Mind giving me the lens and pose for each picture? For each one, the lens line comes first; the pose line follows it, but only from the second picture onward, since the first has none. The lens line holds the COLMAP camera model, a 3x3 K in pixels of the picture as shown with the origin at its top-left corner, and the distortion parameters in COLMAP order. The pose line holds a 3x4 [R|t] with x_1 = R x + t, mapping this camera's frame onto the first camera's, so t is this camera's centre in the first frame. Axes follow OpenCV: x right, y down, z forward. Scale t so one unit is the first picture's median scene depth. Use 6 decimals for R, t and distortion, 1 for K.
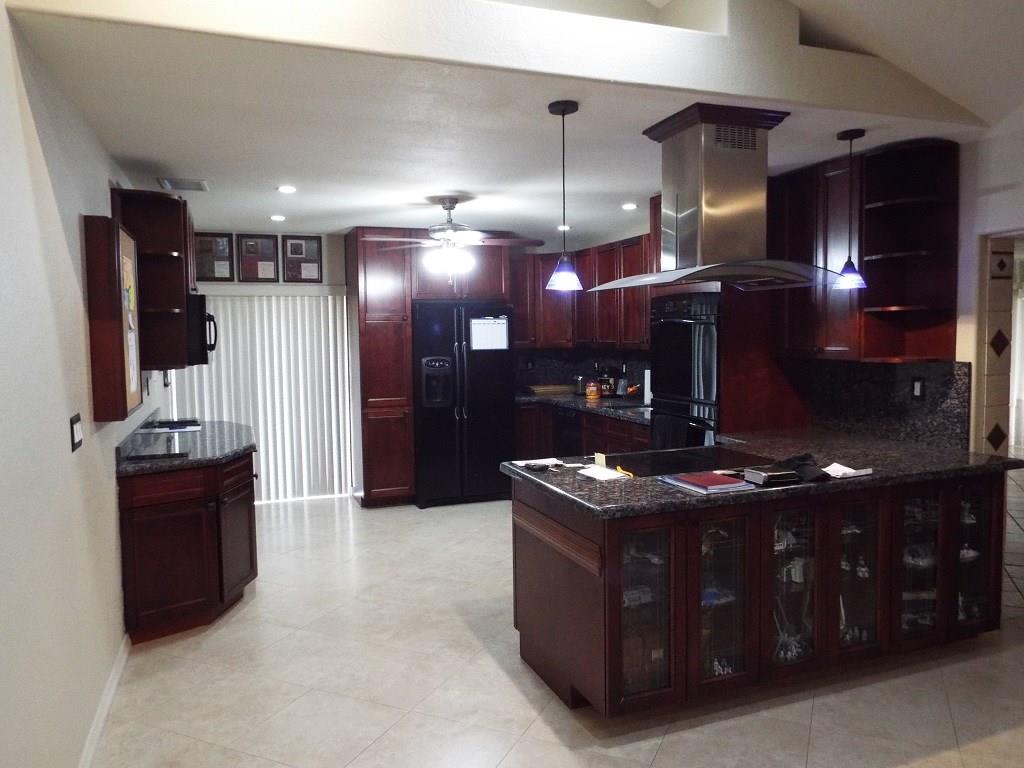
lens RADIAL K [[737.5, 0, 512.0], [0, 737.5, 384.0], [0, 0, 1]] dist [0.006026, 0.003178]
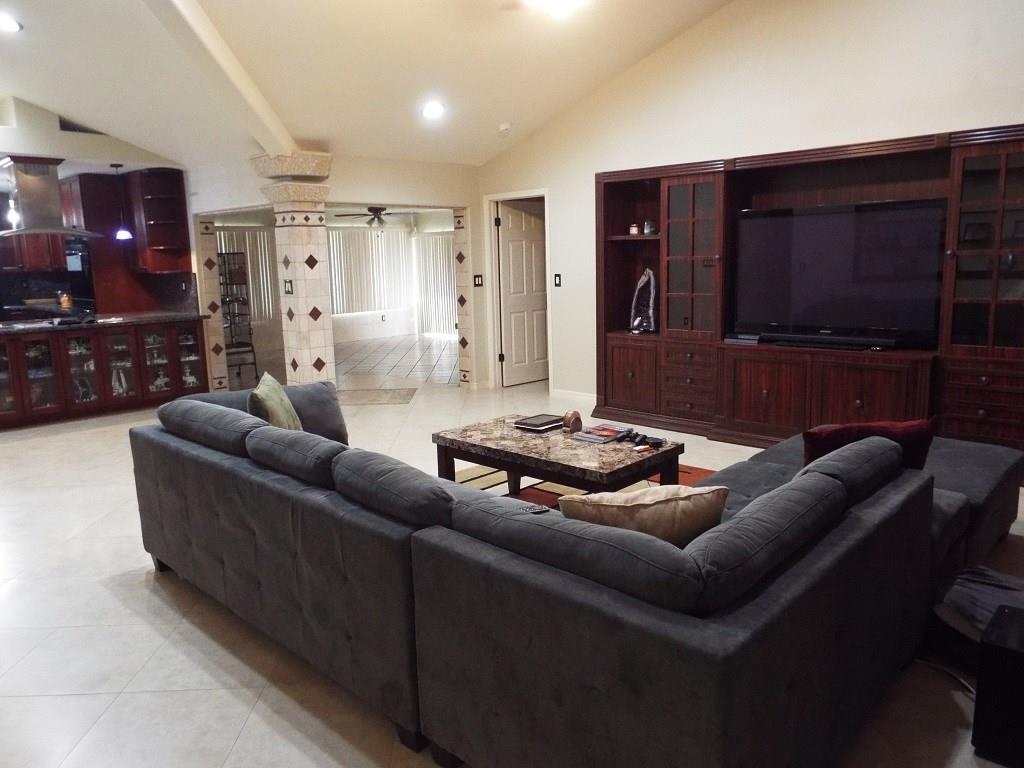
lens RADIAL K [[737.5, 0, 512.0], [0, 737.5, 384.0], [0, 0, 1]] dist [0.006026, 0.003178]
pose [[0.905938, -0.075975, 0.416538, 0.220557], [0.037849, 0.994362, 0.099049, 0.048991], [-0.421715, -0.073967, 0.903706, -0.584675]]
